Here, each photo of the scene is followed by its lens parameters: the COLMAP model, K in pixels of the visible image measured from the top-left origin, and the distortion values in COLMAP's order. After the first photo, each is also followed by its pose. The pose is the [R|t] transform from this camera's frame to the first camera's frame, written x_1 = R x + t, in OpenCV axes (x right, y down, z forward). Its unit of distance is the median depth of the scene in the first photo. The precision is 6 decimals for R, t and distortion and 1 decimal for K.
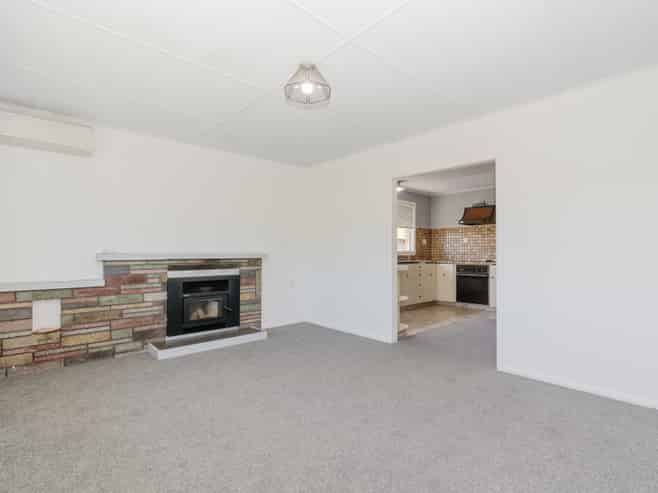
lens RADIAL K [[331.9, 0, 326.6], [0, 331.9, 248.8], [0, 0, 1]] dist [0.001678, 0.000240]
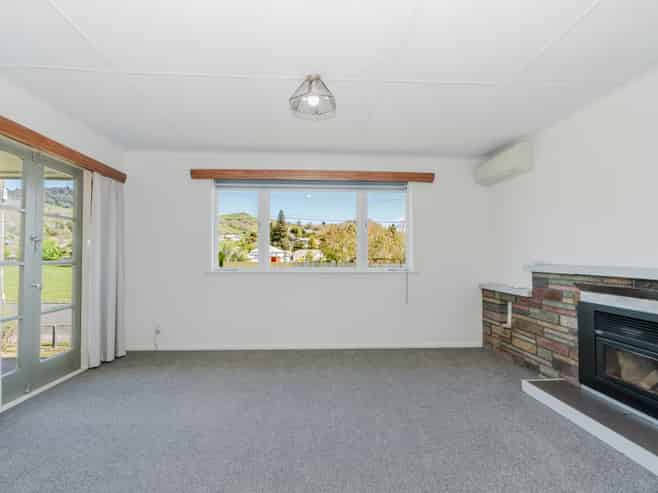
lens RADIAL K [[331.9, 0, 327.7], [0, 331.9, 248.6], [0, 0, 1]] dist [0.001678, 0.000240]
pose [[-0.624575, -0.028664, -0.780439, 0.462597], [-0.008735, 0.999520, -0.029719, 0.001966], [0.780916, -0.011745, -0.624526, 1.102957]]
